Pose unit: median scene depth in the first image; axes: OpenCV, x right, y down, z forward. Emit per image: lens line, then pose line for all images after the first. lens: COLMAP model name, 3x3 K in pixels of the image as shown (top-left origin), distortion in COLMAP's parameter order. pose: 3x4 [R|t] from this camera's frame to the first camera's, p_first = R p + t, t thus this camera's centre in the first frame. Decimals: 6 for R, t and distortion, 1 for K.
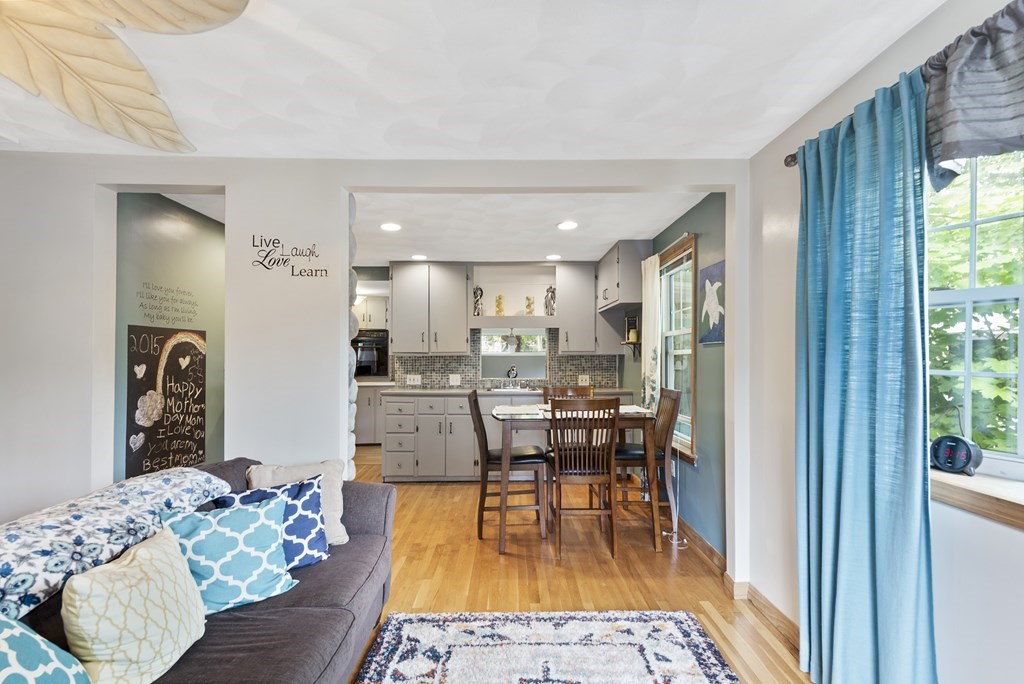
lens RADIAL K [[475.8, 0, 499.2], [0, 475.8, 353.3], [0, 0, 1]] dist [0.003479, -0.000020]
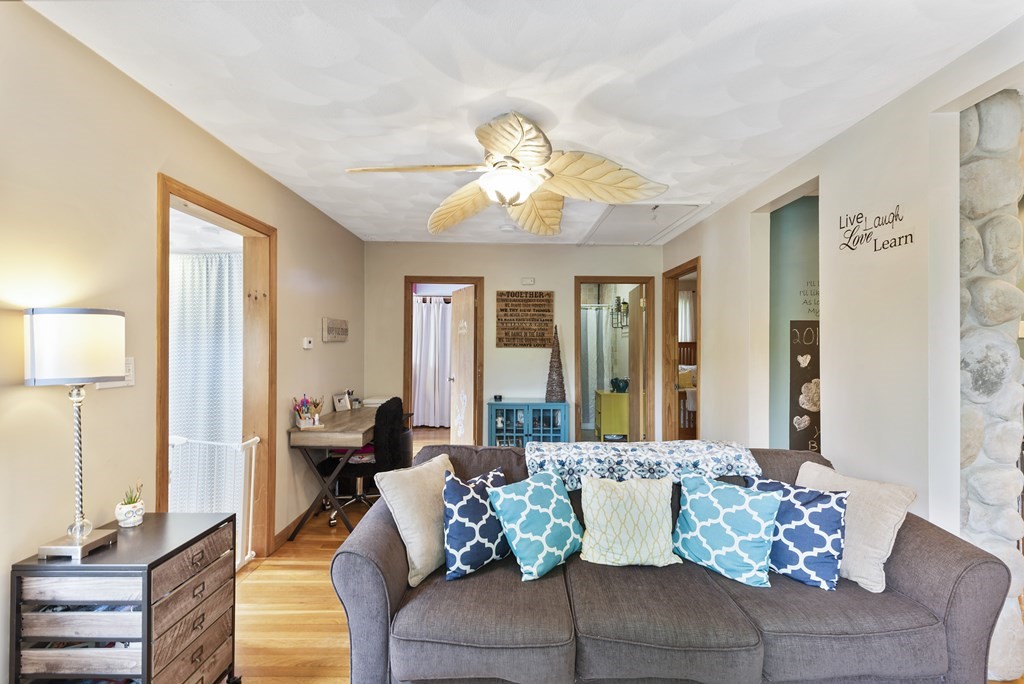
lens RADIAL K [[445.5, 0, 512.0], [0, 445.5, 342.0], [0, 0, 1]] dist [-0.000681, -0.000142]
pose [[-0.018442, -0.008476, -0.999794, 0.355601], [0.004226, 0.999954, -0.008555, -0.000423], [0.999821, -0.004383, -0.018405, 0.378135]]
